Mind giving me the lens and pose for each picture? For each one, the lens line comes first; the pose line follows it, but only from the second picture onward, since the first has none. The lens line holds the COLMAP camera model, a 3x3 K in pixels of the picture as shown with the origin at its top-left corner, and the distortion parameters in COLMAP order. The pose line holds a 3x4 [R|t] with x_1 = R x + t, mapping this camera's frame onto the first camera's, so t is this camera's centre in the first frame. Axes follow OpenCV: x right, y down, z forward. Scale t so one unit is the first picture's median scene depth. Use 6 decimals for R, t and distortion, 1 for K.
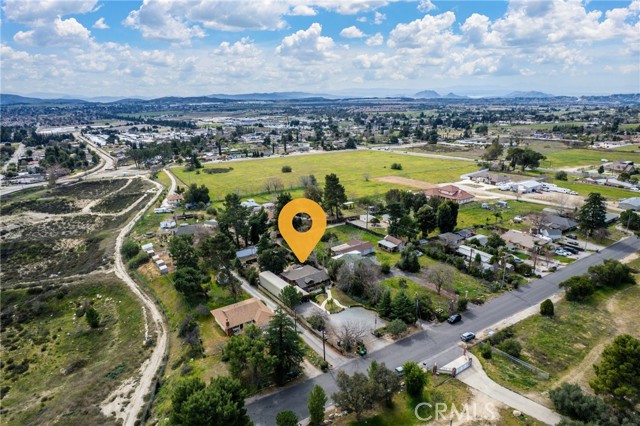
lens RADIAL K [[408.1, 0, 320.4], [0, 408.1, 213.2], [0, 0, 1]] dist [-0.000241, -0.000381]
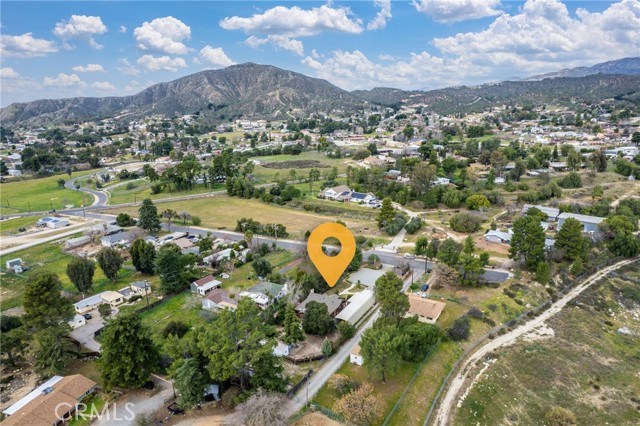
lens RADIAL K [[408.1, 0, 321.0], [0, 408.1, 212.8], [0, 0, 1]] dist [-0.000241, -0.000381]
pose [[-0.407320, -0.225674, 0.884964, -1.200628], [0.241643, 0.907826, 0.342724, -0.518652], [-0.880738, 0.353444, -0.315244, 1.765218]]
